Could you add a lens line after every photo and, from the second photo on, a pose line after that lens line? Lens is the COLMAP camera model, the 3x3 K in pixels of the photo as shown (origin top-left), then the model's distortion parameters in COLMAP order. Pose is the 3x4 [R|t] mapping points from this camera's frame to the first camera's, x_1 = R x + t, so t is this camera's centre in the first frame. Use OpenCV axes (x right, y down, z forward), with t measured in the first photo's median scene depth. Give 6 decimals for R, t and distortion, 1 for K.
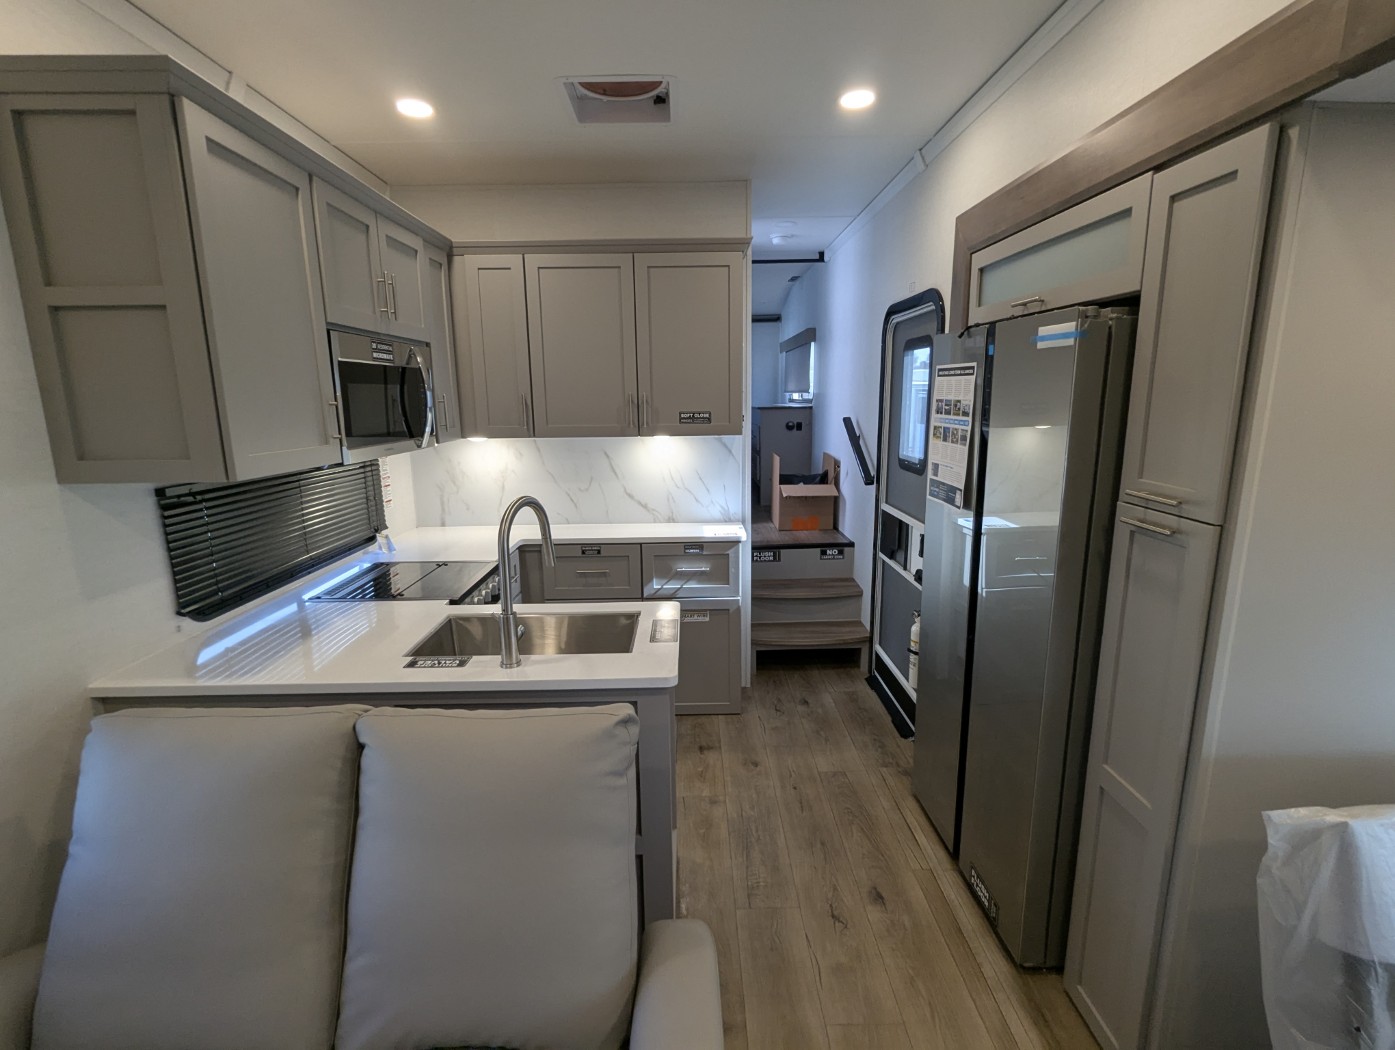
lens RADIAL K [[665.0, 0, 697.3], [0, 665.0, 529.7], [0, 0, 1]] dist [-0.000993, 0.001283]
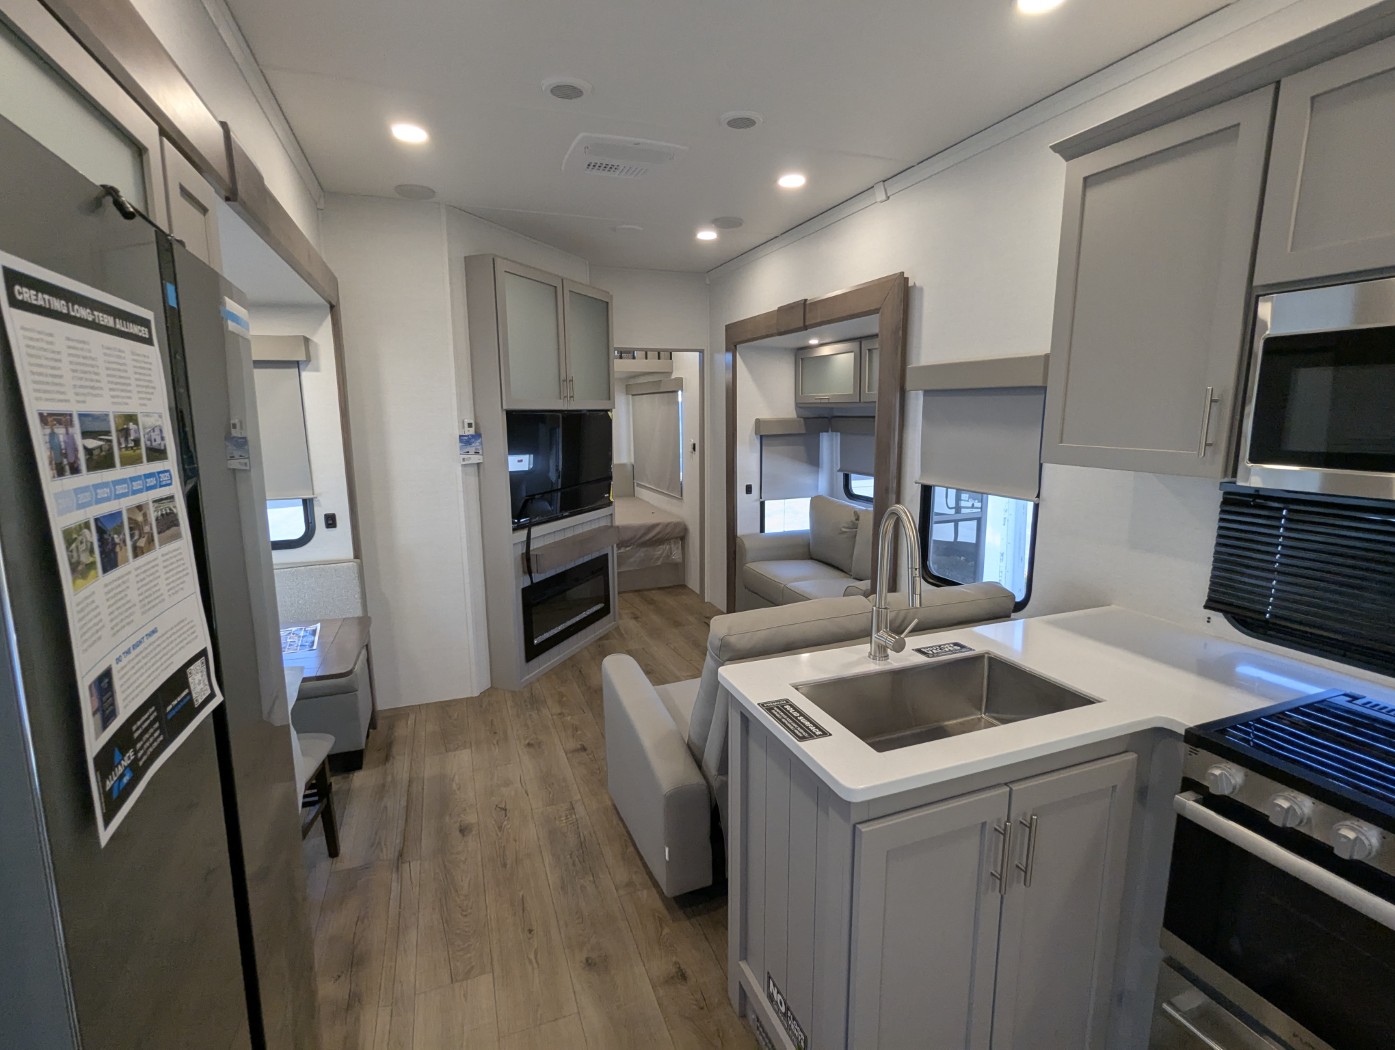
lens RADIAL K [[665.0, 0, 697.2], [0, 665.0, 528.9], [0, 0, 1]] dist [-0.000993, 0.001283]
pose [[-0.937864, 0.078663, -0.337968, 0.176793], [-0.051092, 0.932047, 0.358717, -0.188606], [0.343220, 0.353696, -0.870115, 0.964403]]
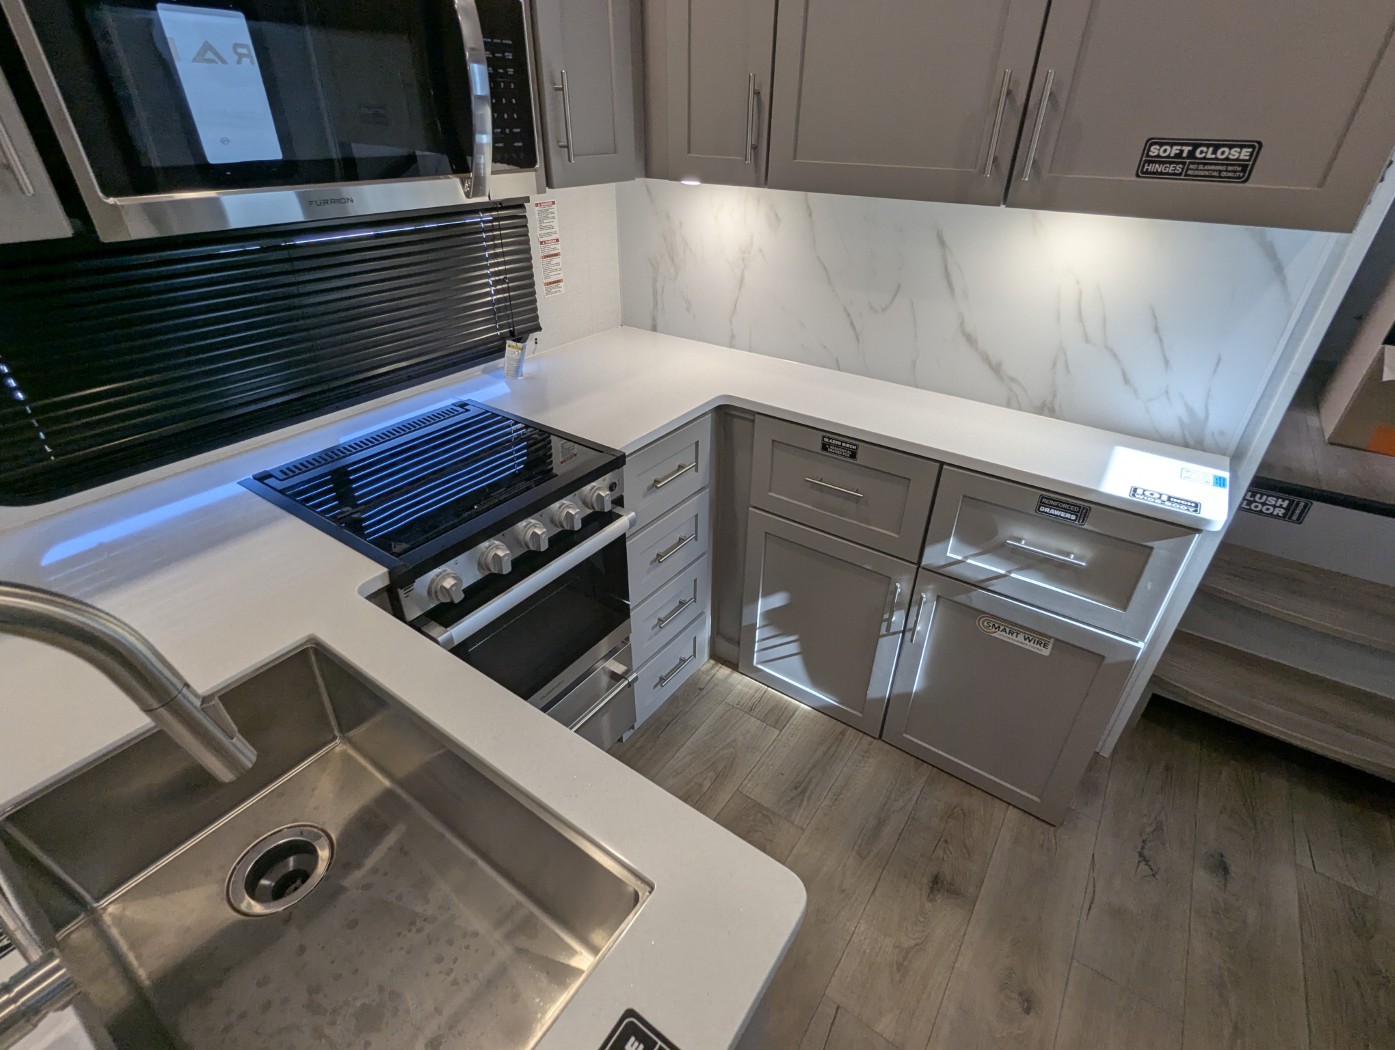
lens RADIAL K [[665.0, 0, 693.5], [0, 665.0, 528.4], [0, 0, 1]] dist [-0.000993, 0.001283]
pose [[0.808654, 0.330258, -0.486835, 0.015208], [-0.136670, 0.910375, 0.390563, -0.098513], [0.572188, -0.249294, 0.781315, 0.564201]]
